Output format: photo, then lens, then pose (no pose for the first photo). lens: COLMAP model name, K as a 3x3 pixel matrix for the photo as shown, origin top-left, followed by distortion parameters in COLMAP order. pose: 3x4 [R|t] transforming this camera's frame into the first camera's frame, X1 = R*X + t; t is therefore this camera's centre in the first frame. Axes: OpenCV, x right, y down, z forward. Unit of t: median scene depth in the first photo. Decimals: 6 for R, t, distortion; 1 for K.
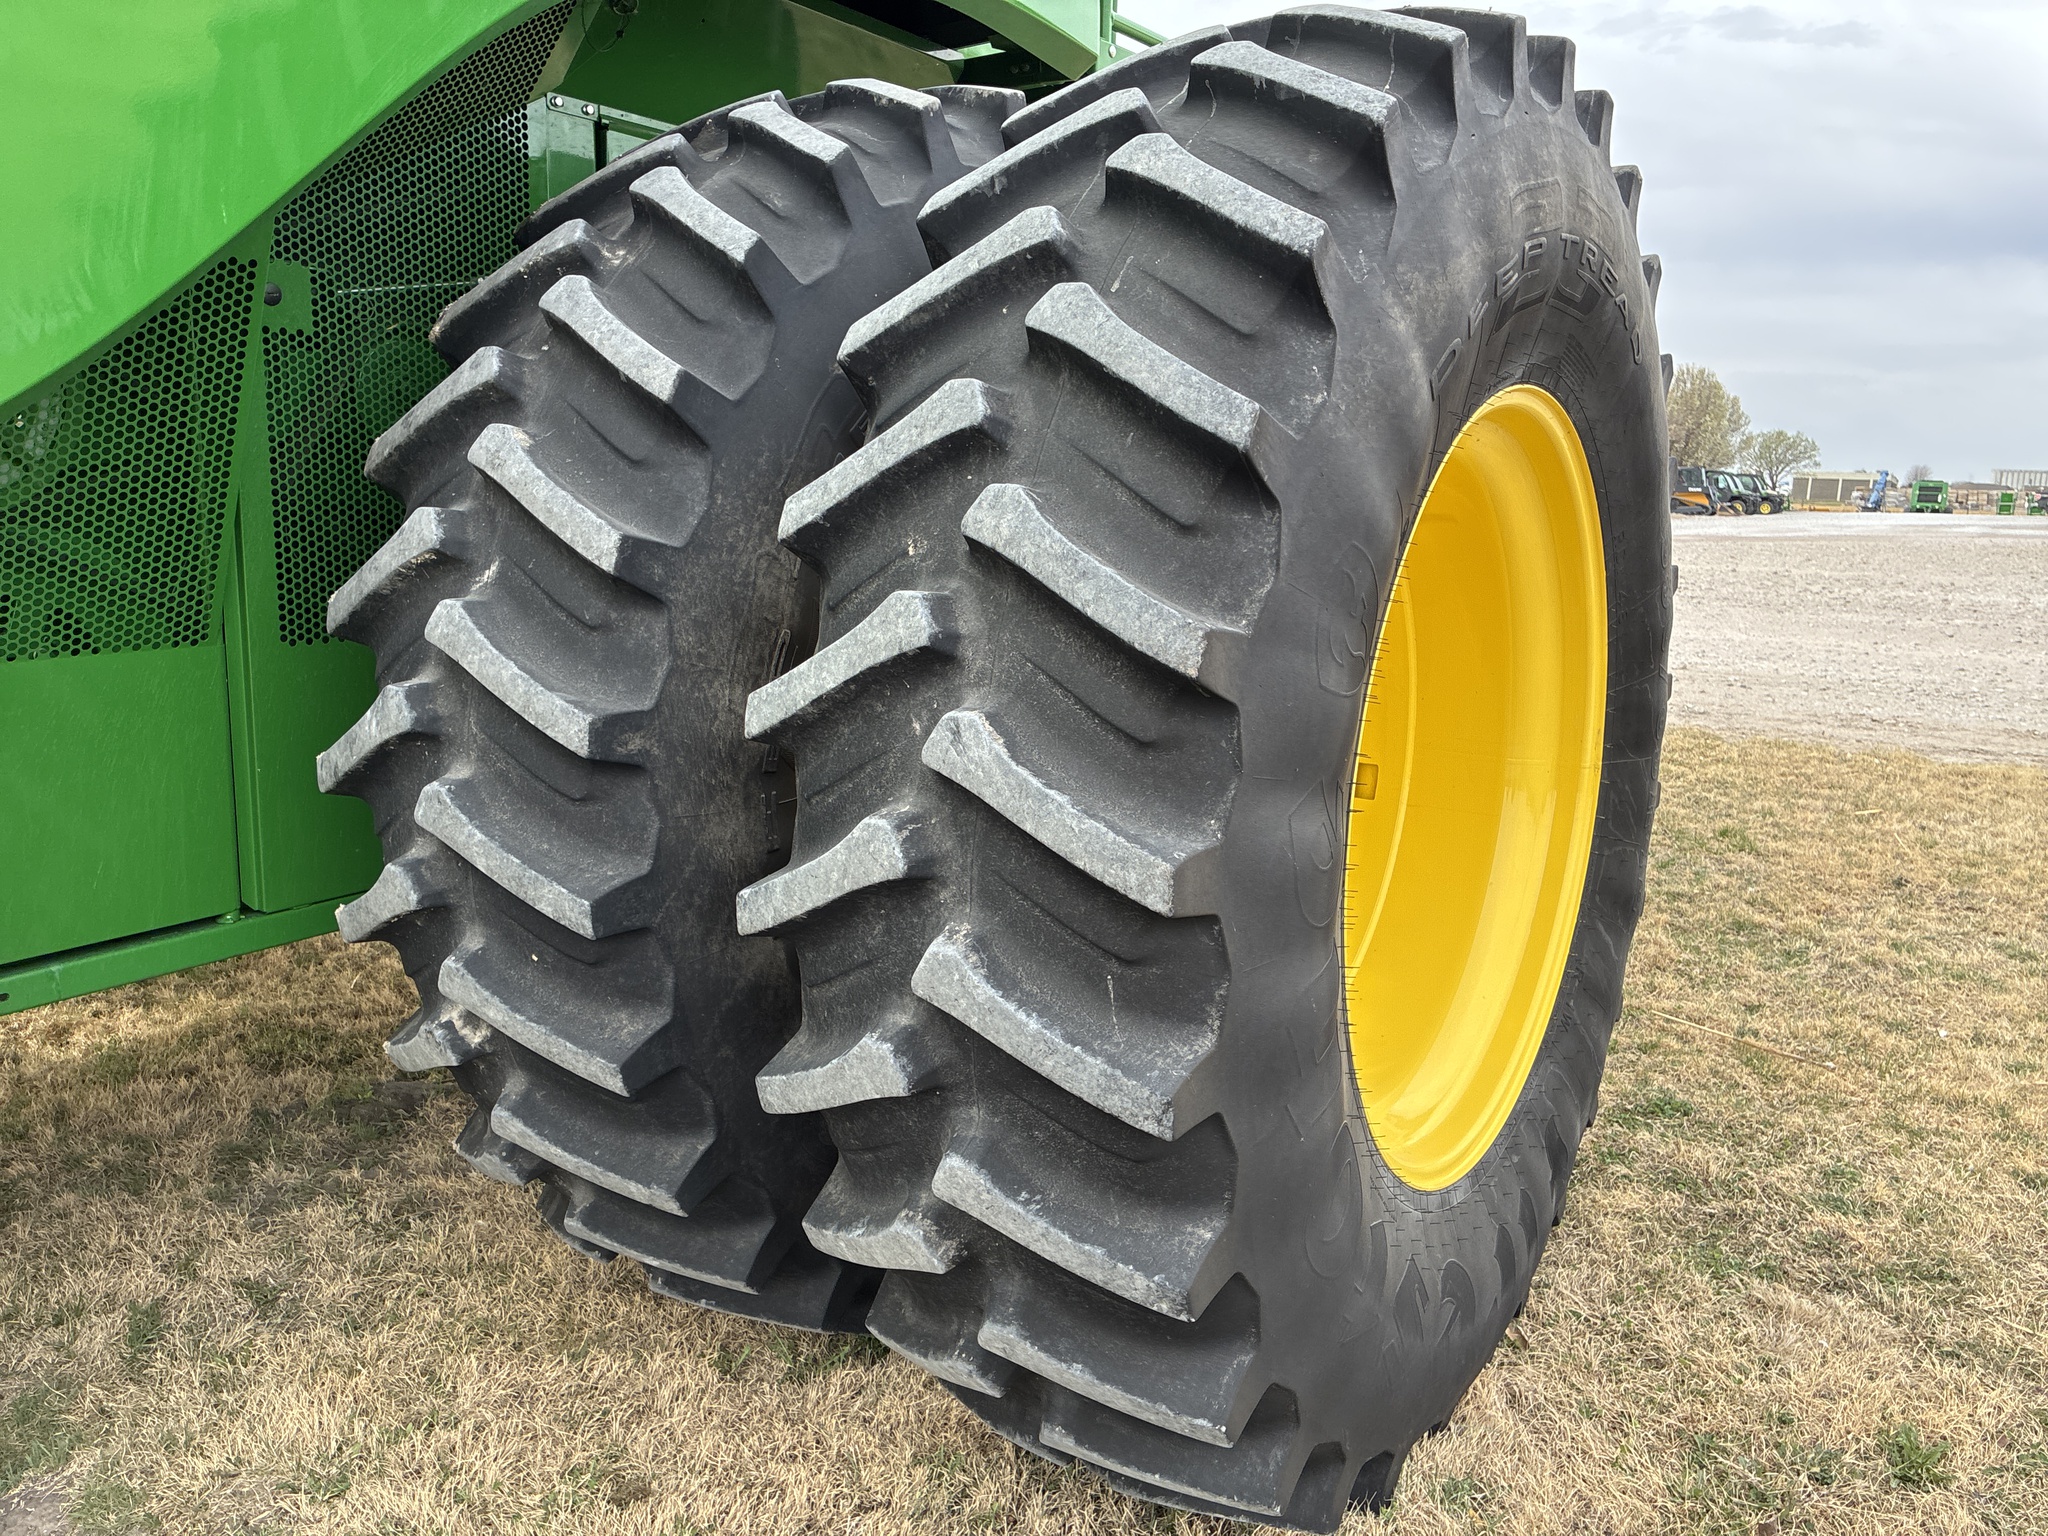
lens RADIAL K [[1580.2, 0, 1034.3], [0, 1580.2, 772.1], [0, 0, 1]] dist [0.022117, -0.031795]
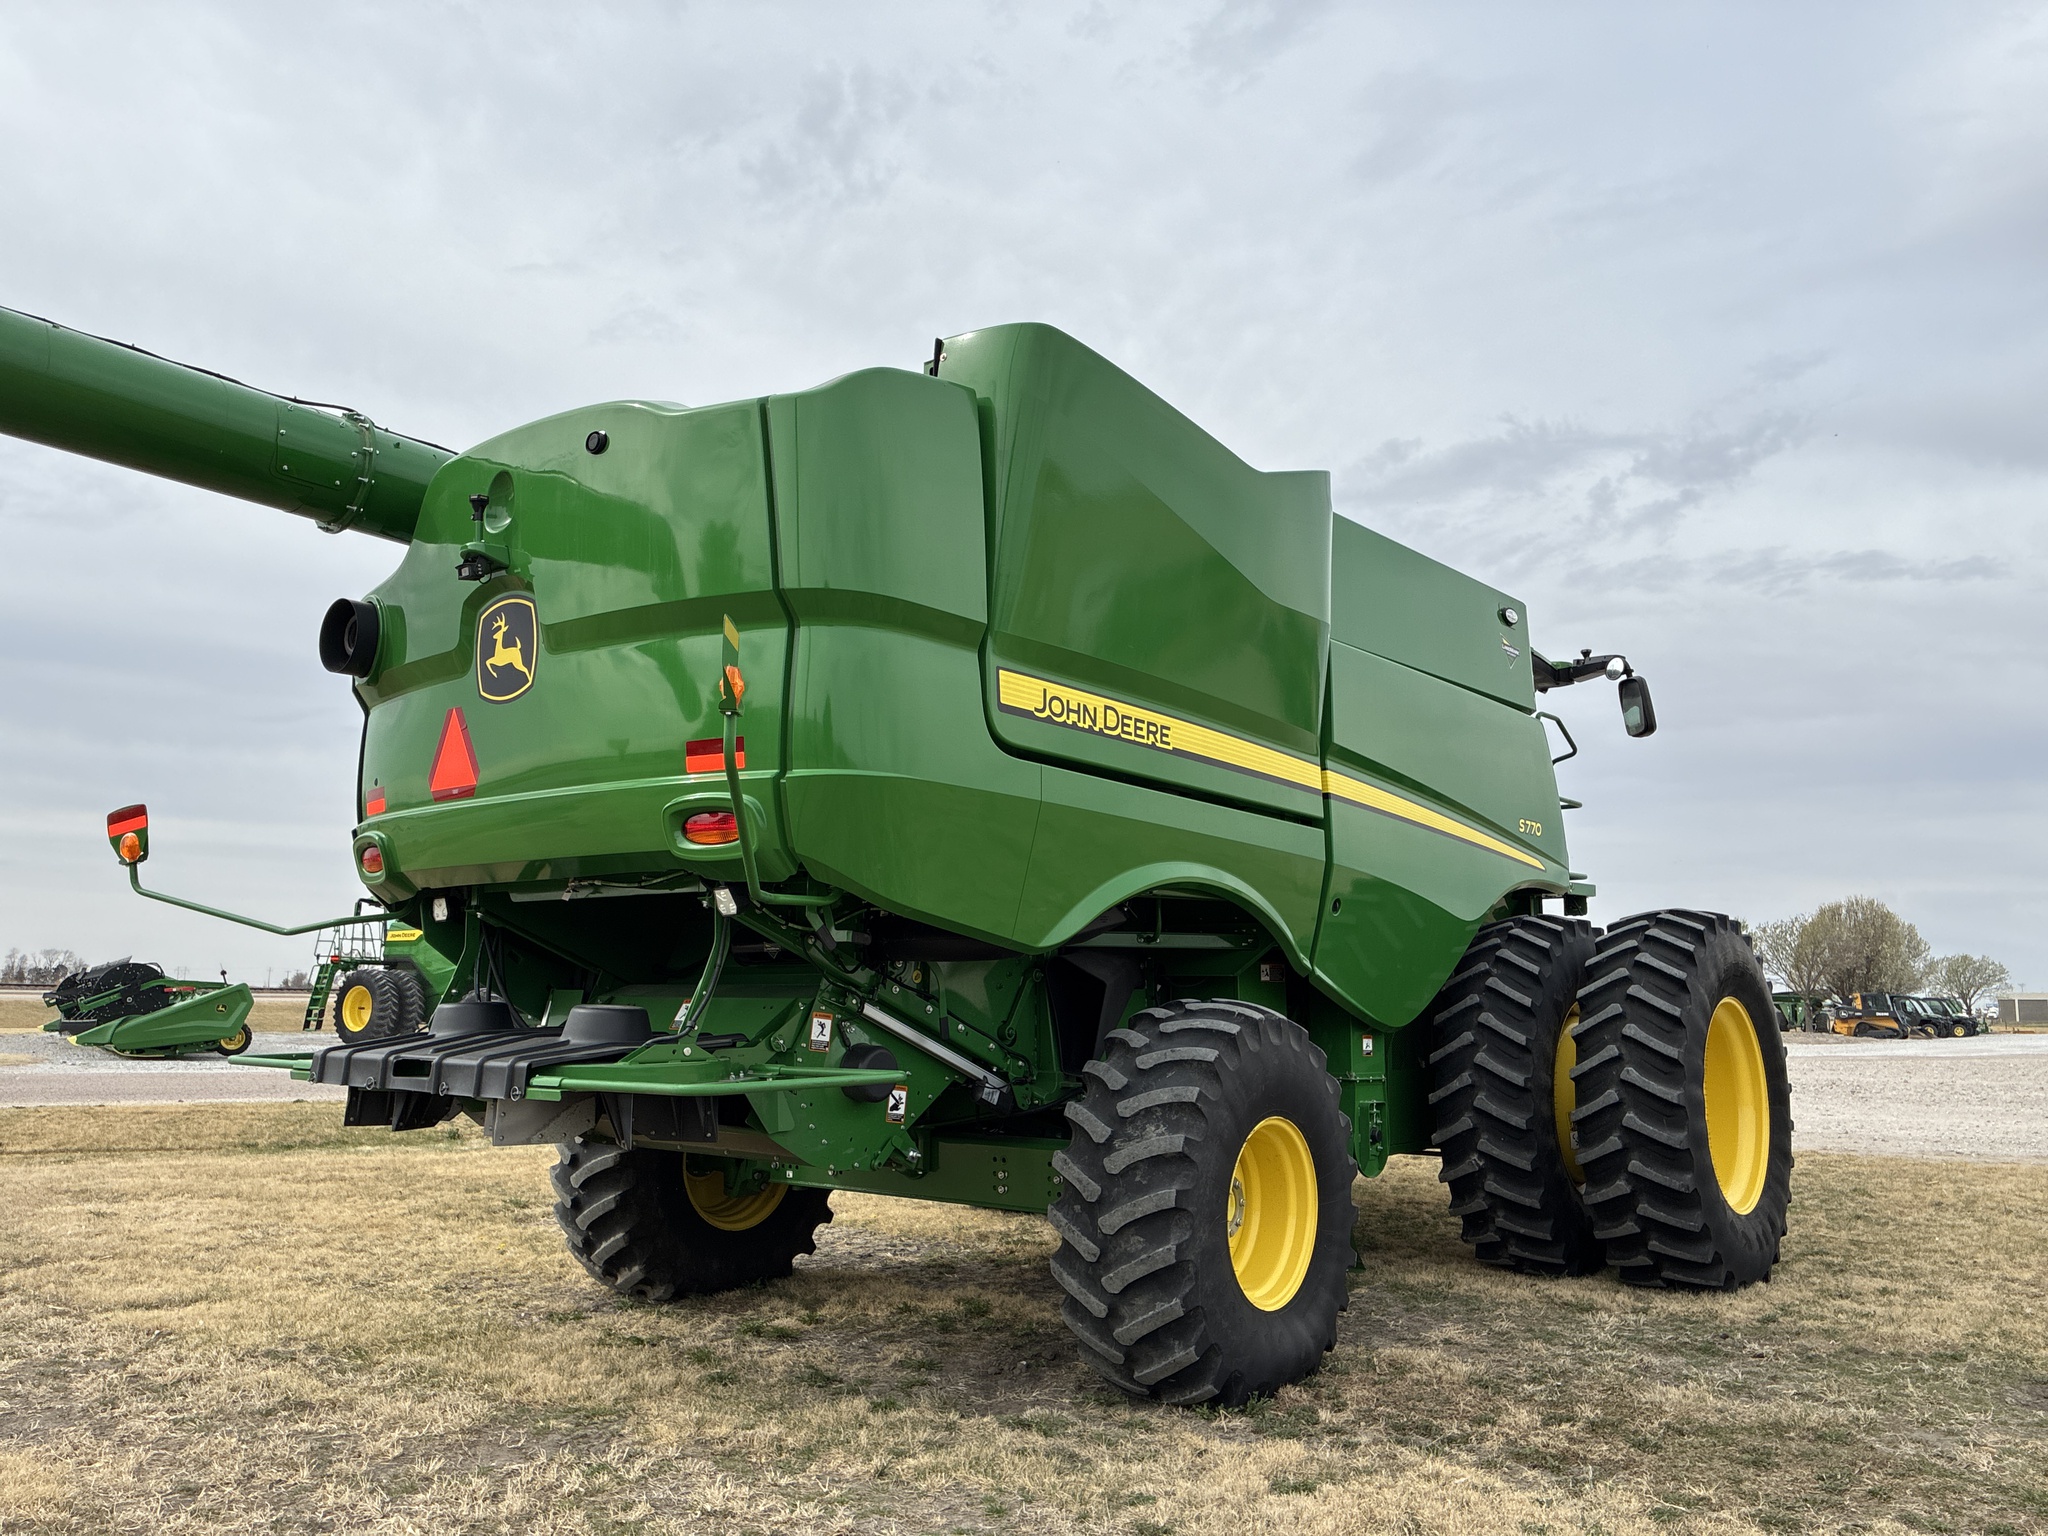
lens RADIAL K [[1580.2, 0, 1029.9], [0, 1580.2, 732.2], [0, 0, 1]] dist [0.022117, -0.031795]
pose [[0.994385, -0.034445, -0.100057, -0.049501], [-0.002921, 0.936246, -0.351333, 0.026258], [0.105779, 0.349652, 0.930889, -0.152665]]
